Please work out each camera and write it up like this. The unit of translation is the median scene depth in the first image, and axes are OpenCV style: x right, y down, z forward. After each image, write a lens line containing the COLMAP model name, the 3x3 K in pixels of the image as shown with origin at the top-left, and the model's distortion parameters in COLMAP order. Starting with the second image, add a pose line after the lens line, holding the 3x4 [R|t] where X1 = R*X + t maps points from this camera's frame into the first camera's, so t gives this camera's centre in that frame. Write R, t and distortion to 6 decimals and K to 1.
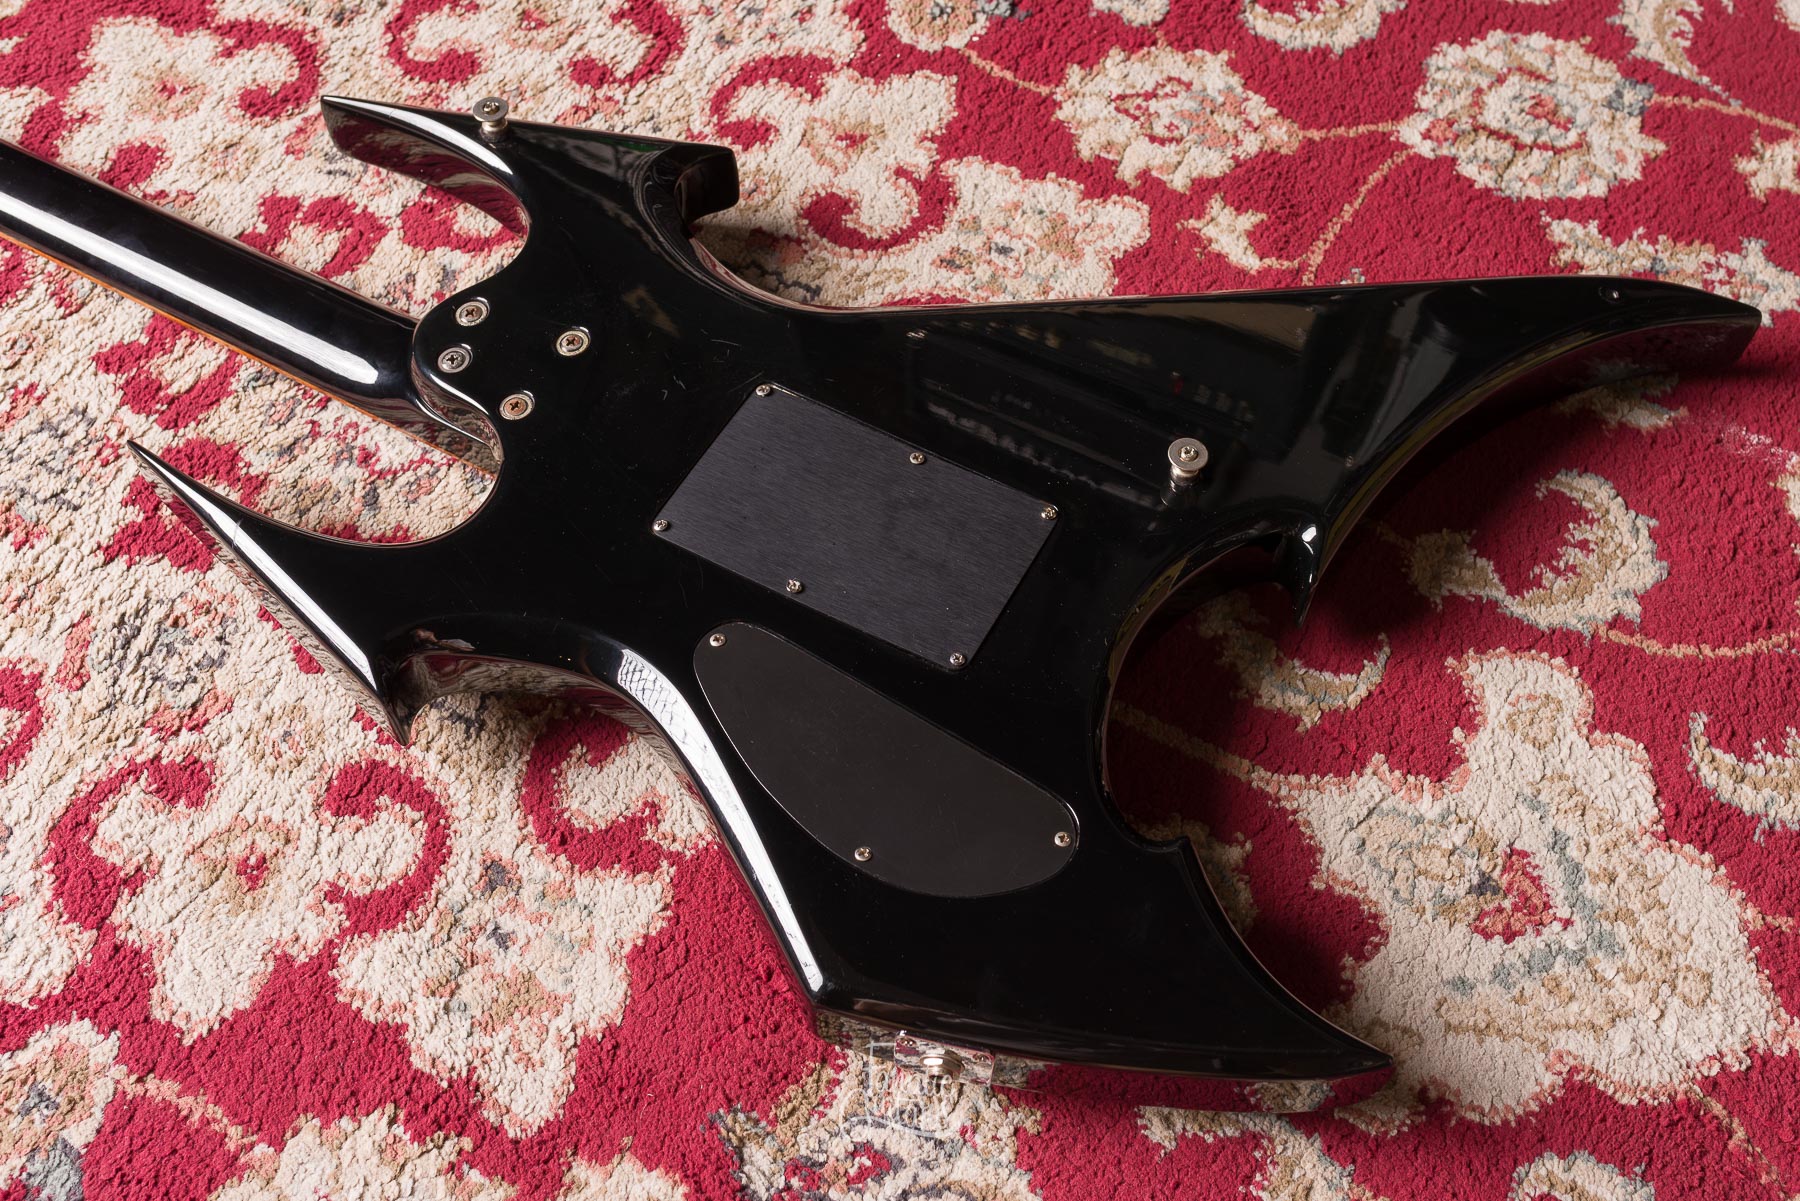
lens RADIAL K [[1858.1, 0, 969.7], [0, 1858.1, 608.9], [0, 0, 1]] dist [-0.004174, 0.005202]
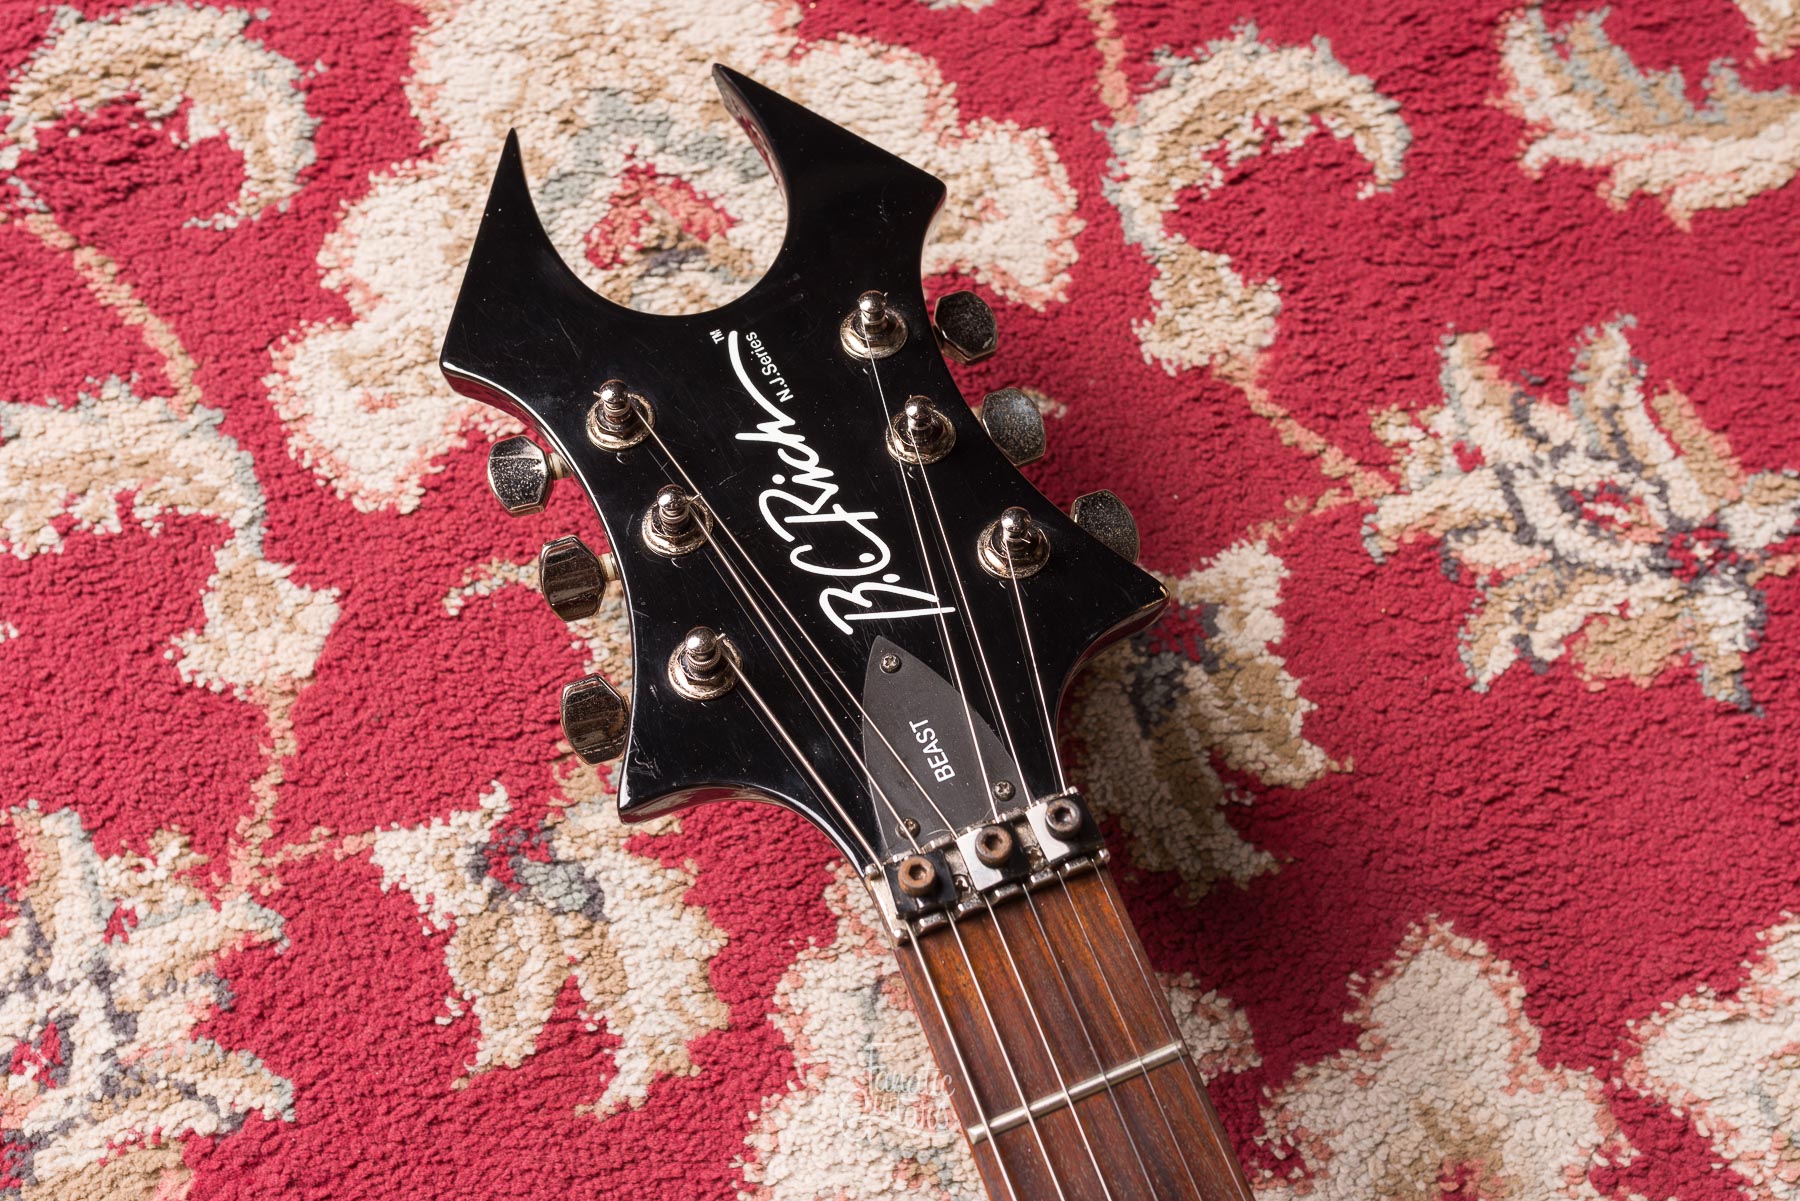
lens RADIAL K [[2038.2, 0, 857.7], [0, 2038.2, 511.3], [0, 0, 1]] dist [0.000492, -0.000713]
pose [[0.754046, 0.624311, -0.204085, -0.624037], [-0.569638, 0.776277, 0.270013, -0.529889], [0.326998, -0.087348, 0.940979, 0.540246]]
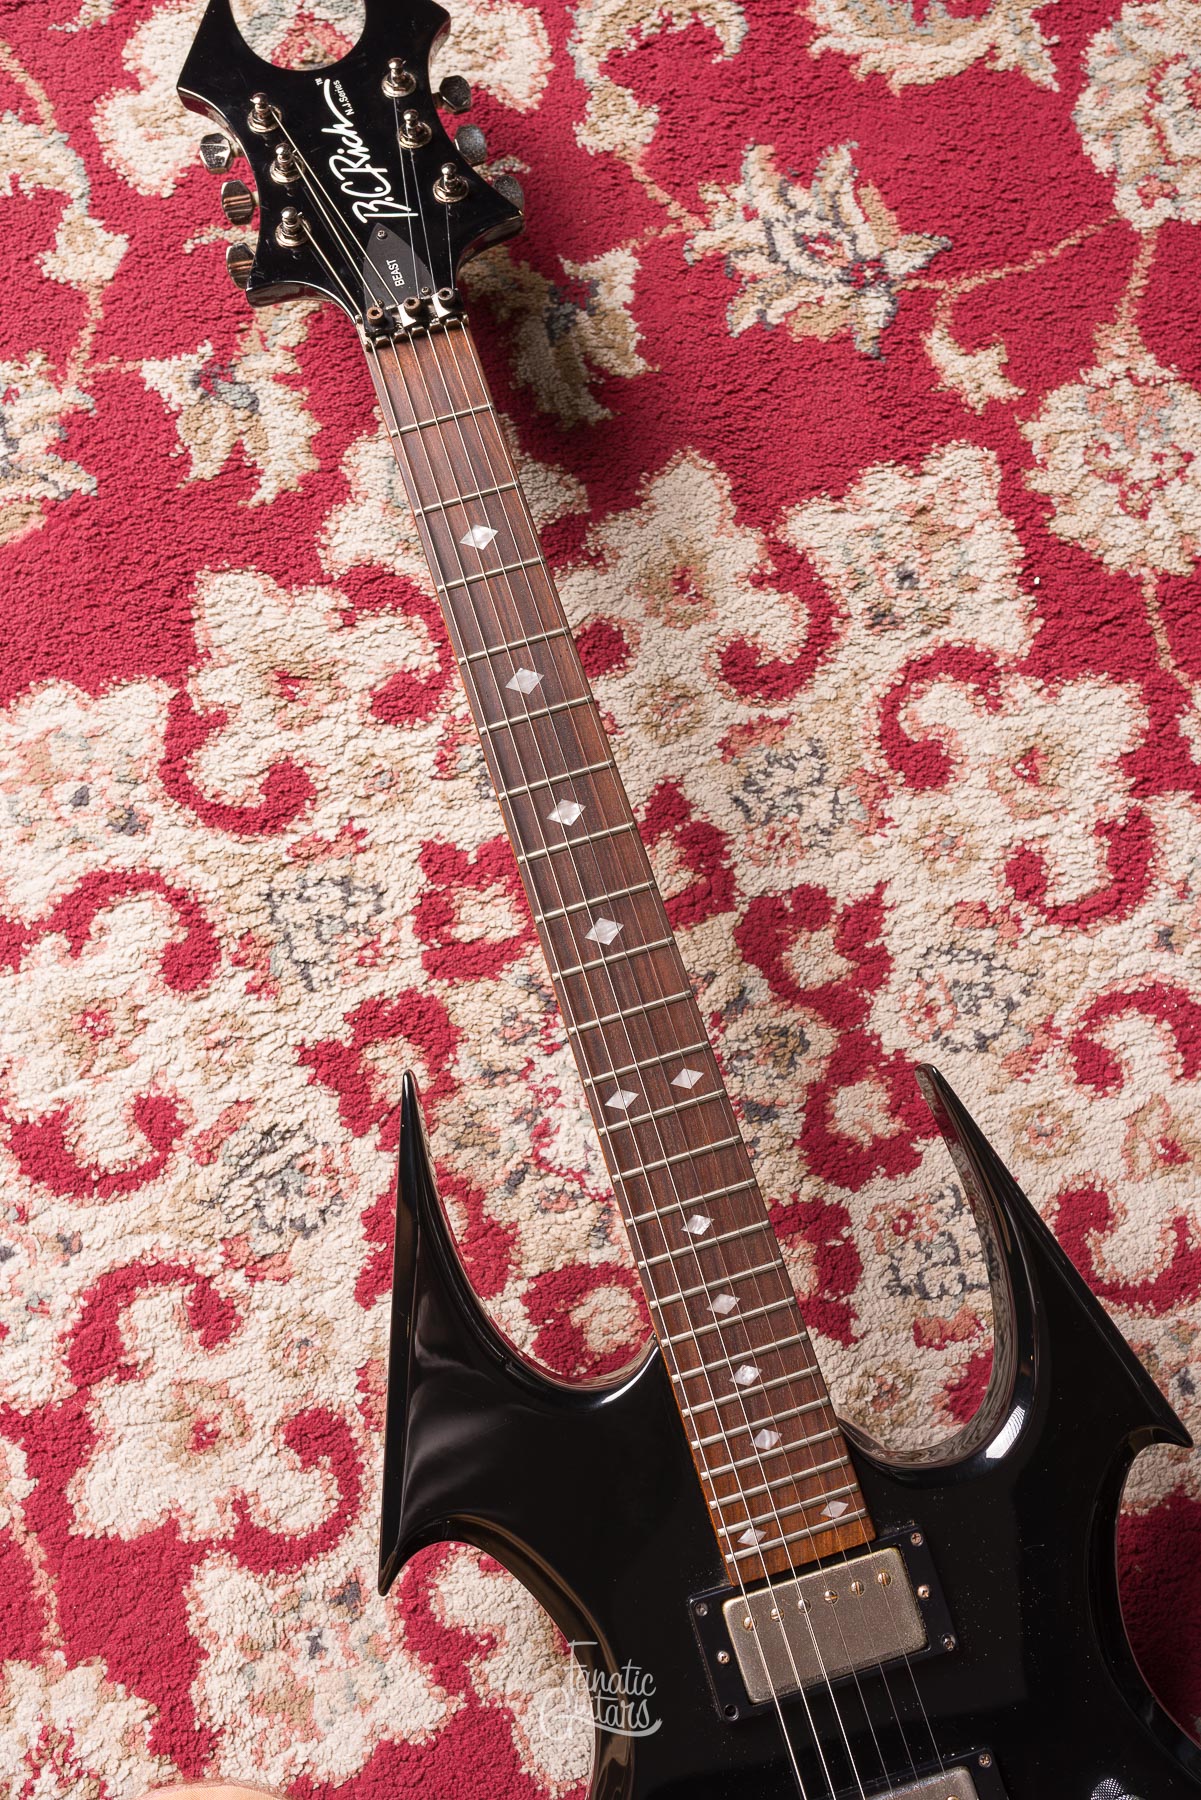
lens RADIAL K [[1733.6, 0, 603.6], [0, 1733.6, 897.0], [0, 0, 1]] dist [-0.000459, -0.003294]
pose [[0.701994, 0.706583, -0.089134, -0.305693], [-0.617365, 0.666143, 0.418465, -0.583466], [0.355056, -0.238732, 0.903848, 0.179529]]
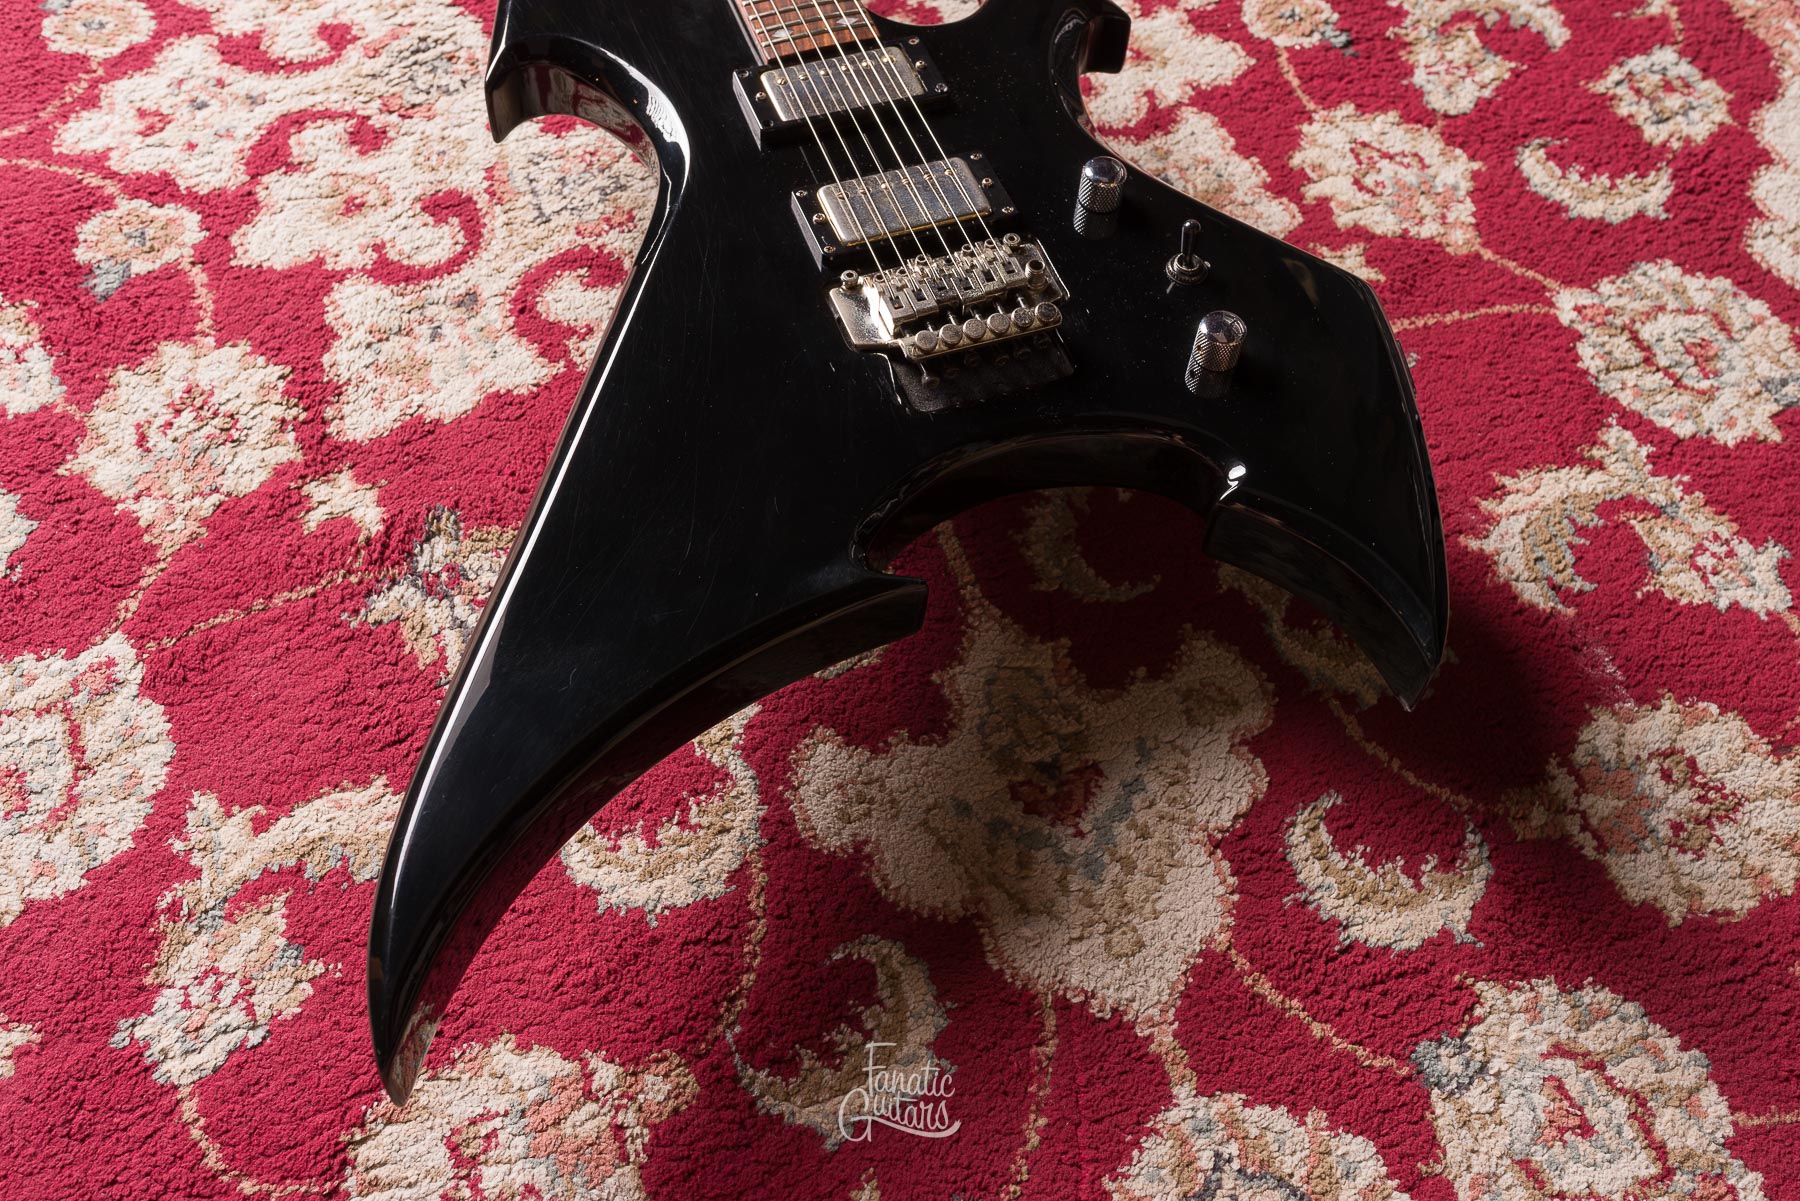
lens RADIAL K [[1733.6, 0, 898.4], [0, 1733.6, 596.0], [0, 0, 1]] dist [-0.000459, -0.003294]
pose [[0.740832, 0.571549, -0.352845, 0.453118], [-0.591625, 0.803969, 0.060121, 0.049983], [0.318038, 0.164212, 0.933748, -0.011444]]
